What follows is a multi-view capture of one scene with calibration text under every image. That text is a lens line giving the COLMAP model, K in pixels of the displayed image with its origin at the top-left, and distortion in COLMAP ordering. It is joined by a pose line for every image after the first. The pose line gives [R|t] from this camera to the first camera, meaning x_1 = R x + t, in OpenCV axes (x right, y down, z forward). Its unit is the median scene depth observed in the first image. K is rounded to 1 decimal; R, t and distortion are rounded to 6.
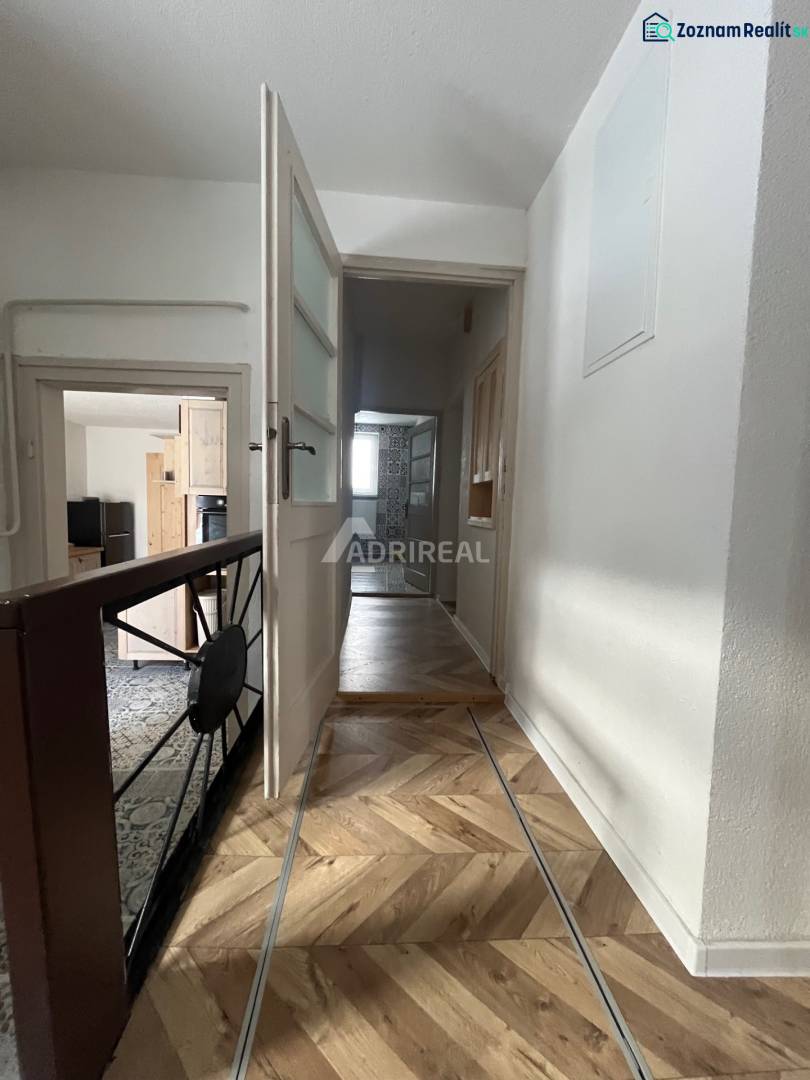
lens RADIAL K [[437.6, 0, 400.5], [0, 437.6, 543.0], [0, 0, 1]] dist [-0.004671, 0.000223]
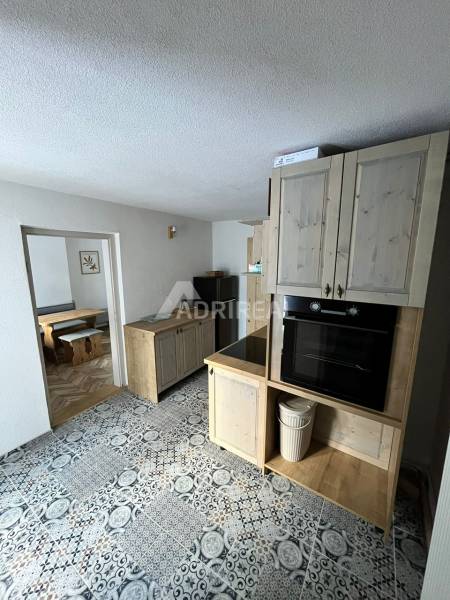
lens RADIAL K [[243.1, 0, 224.8], [0, 243.1, 303.7], [0, 0, 1]] dist [-0.004671, 0.000223]
pose [[0.802107, 0.080781, -0.591692, -0.295864], [-0.021444, 0.994066, 0.106646, -0.138207], [0.596796, -0.072853, 0.799079, 0.591472]]
